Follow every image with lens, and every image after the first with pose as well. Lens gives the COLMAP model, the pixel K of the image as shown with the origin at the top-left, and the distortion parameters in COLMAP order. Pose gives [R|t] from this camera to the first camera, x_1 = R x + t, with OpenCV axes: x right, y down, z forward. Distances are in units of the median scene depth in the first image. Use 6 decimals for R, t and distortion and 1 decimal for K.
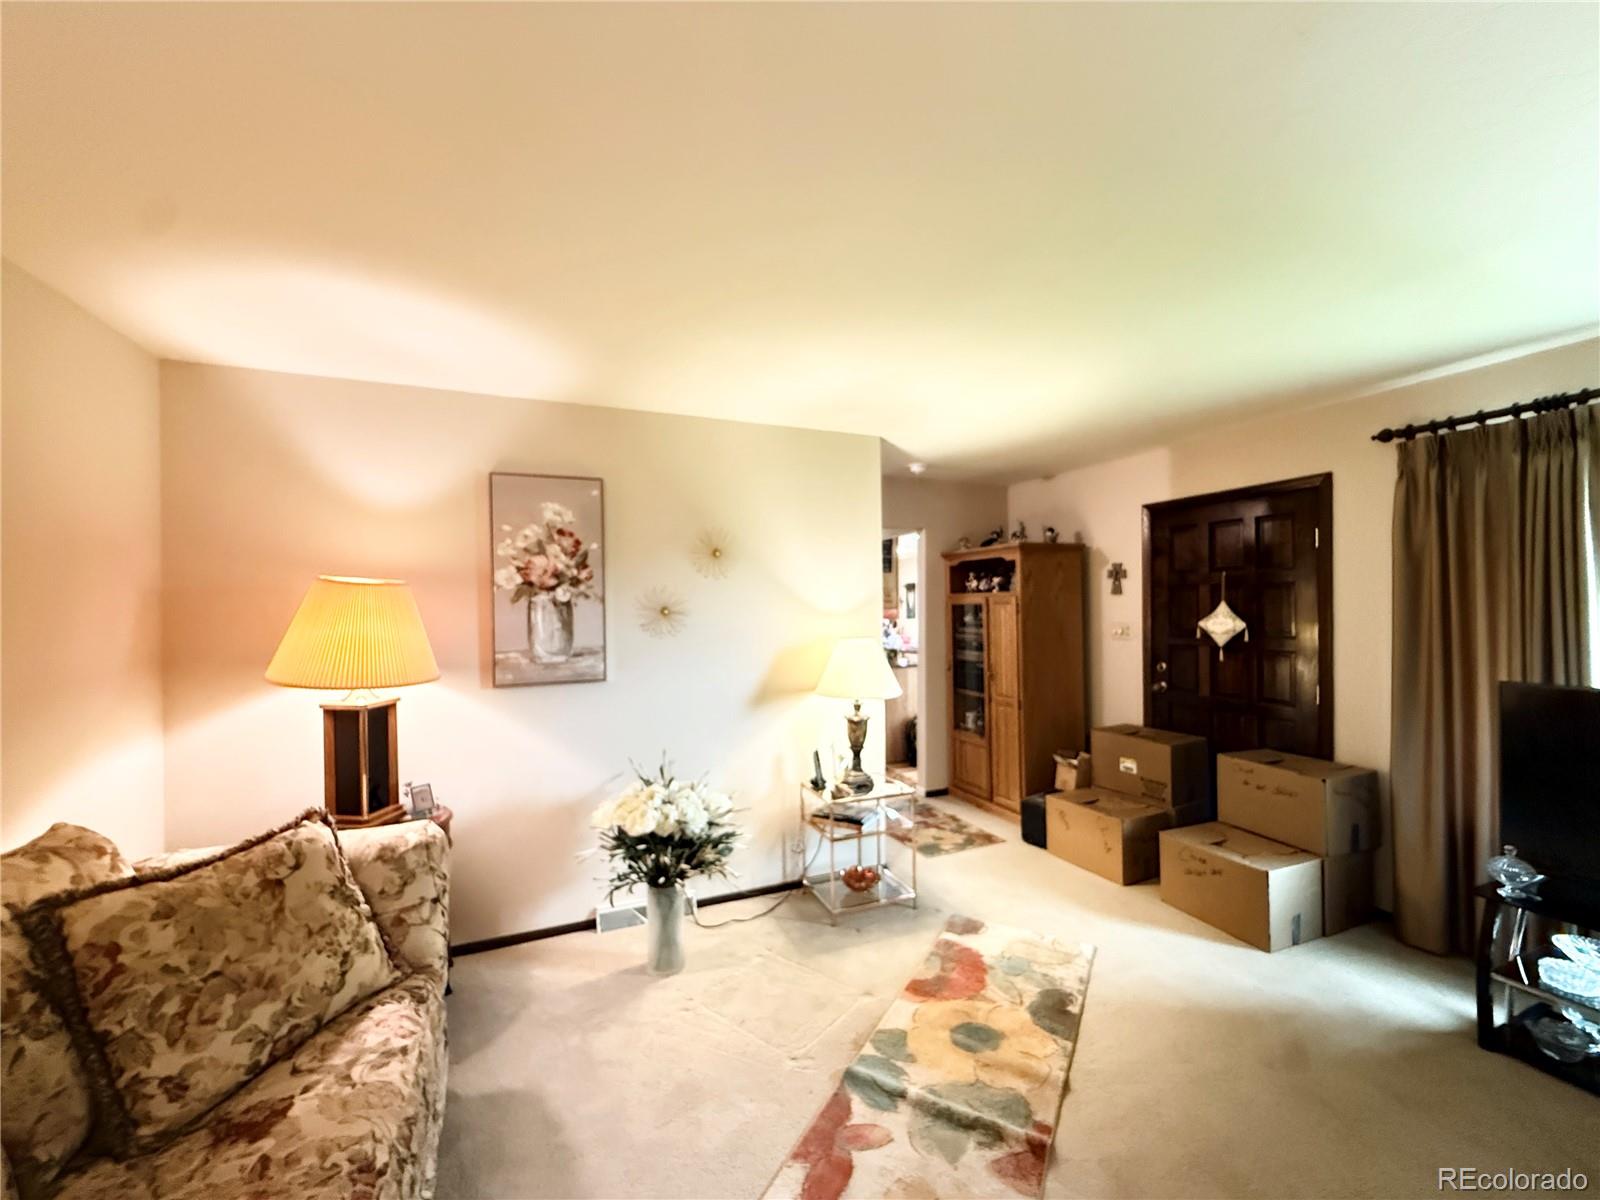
lens RADIAL K [[642.1, 0, 800.0], [0, 642.1, 600.0], [0, 0, 1]] dist [0.001917, 0.000096]
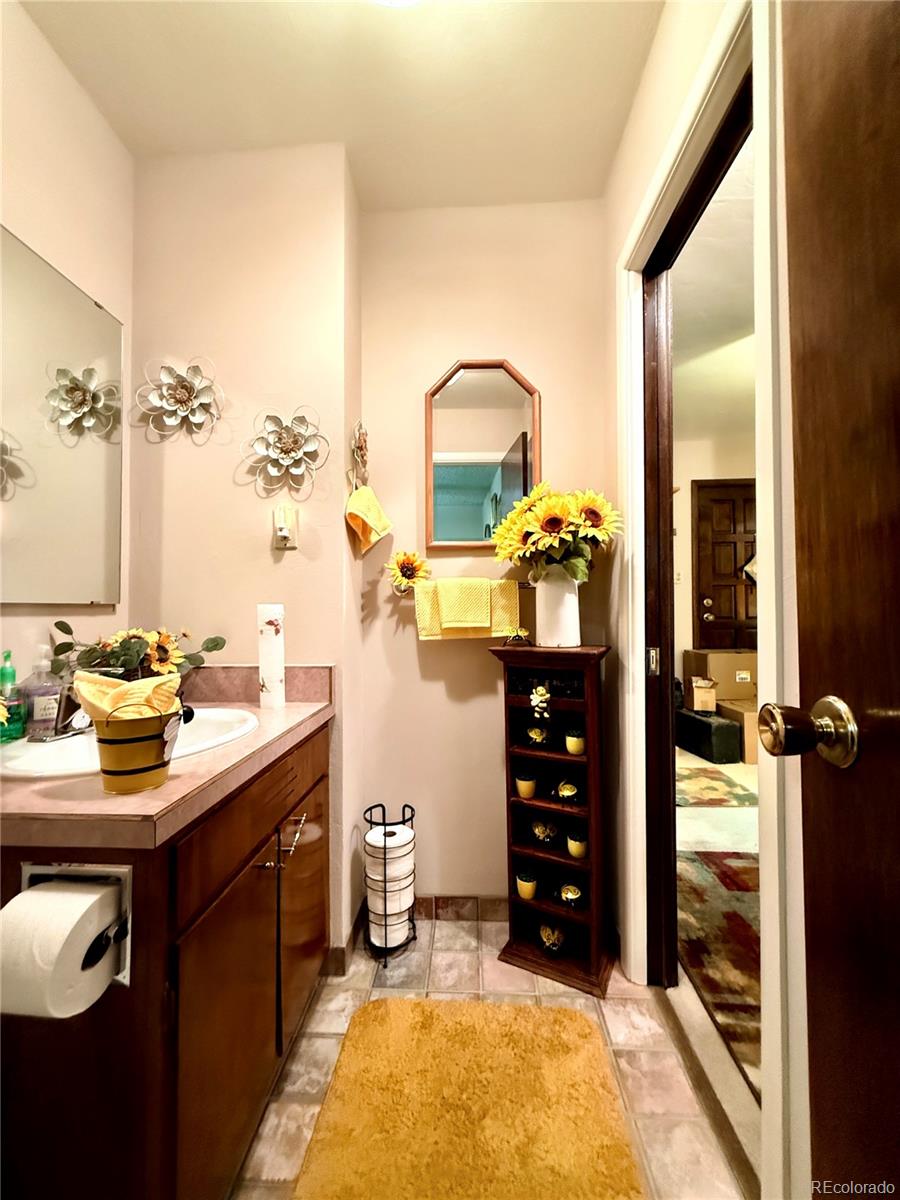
lens RADIAL K [[481.6, 0, 450.0], [0, 481.6, 600.0], [0, 0, 1]] dist [0.001917, 0.000096]
pose [[0.424773, 0.029575, 0.904817, -0.566862], [-0.009986, 0.999558, -0.027984, 0.132610], [-0.905245, 0.002851, 0.424881, 1.062410]]
